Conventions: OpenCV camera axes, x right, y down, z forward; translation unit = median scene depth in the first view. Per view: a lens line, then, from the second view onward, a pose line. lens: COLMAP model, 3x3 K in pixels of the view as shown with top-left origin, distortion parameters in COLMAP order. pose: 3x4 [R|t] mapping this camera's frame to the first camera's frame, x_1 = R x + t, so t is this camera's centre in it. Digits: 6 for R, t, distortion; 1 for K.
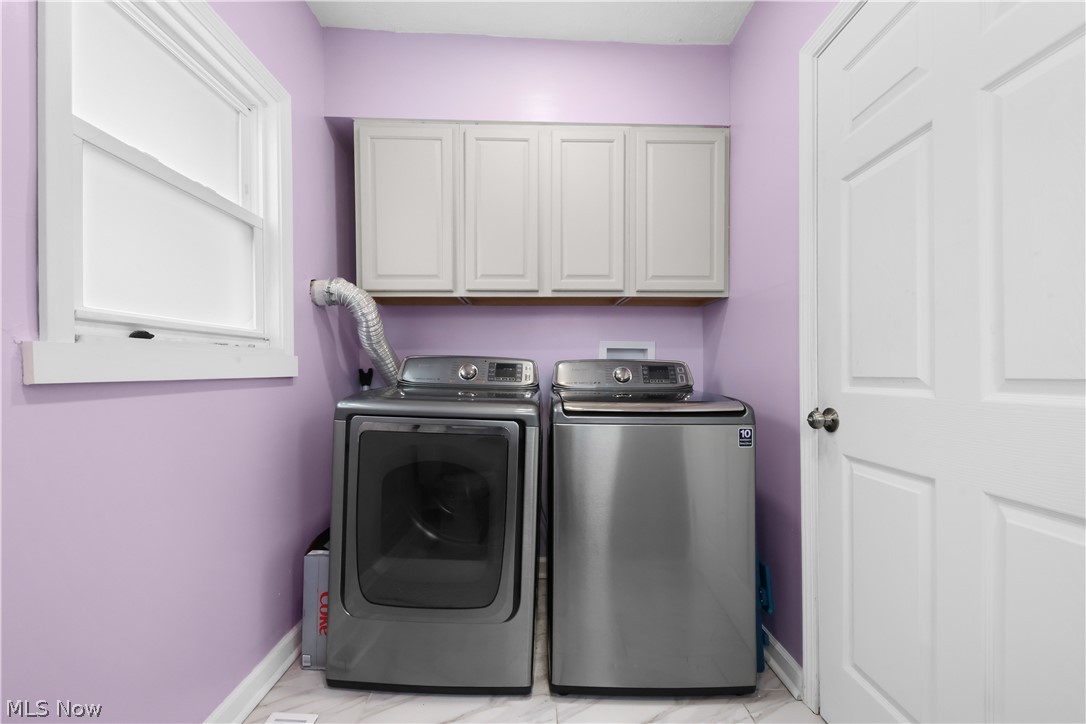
lens RADIAL K [[437.5, 0, 540.4], [0, 437.5, 370.2], [0, 0, 1]] dist [0.000745, -0.001107]
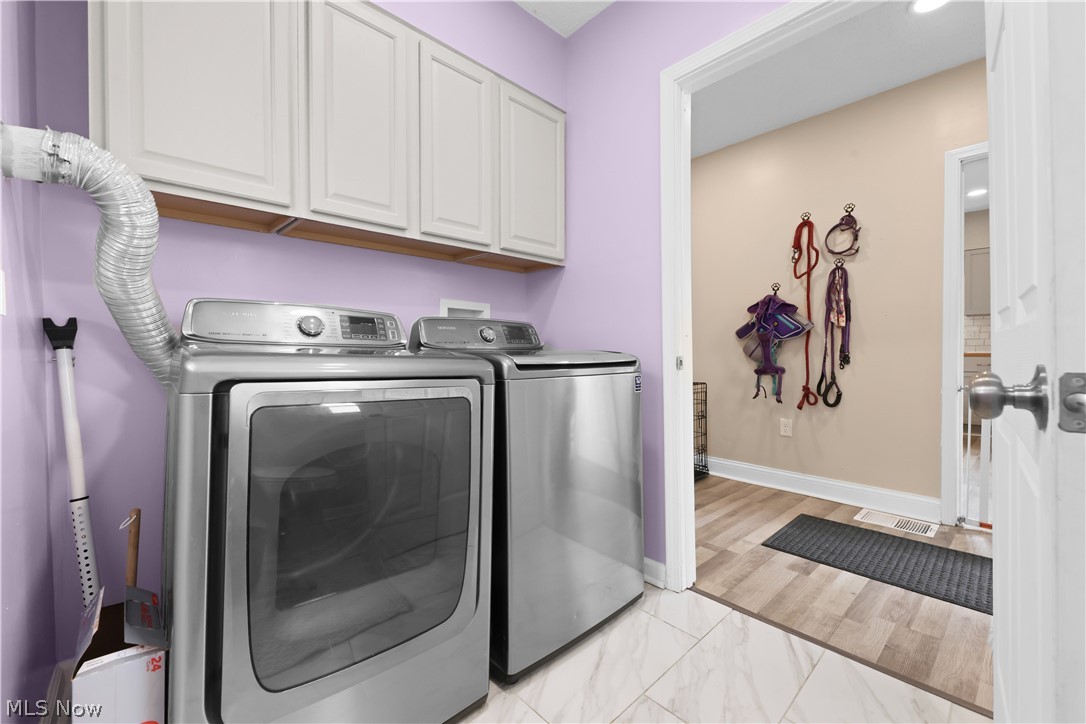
lens RADIAL K [[437.5, 0, 541.6], [0, 437.5, 353.3], [0, 0, 1]] dist [0.000745, -0.001107]
pose [[0.739034, -0.009385, 0.673603, -0.370469], [0.005115, 0.999952, 0.008321, 0.044849], [-0.673649, -0.002704, 0.739046, 0.221889]]
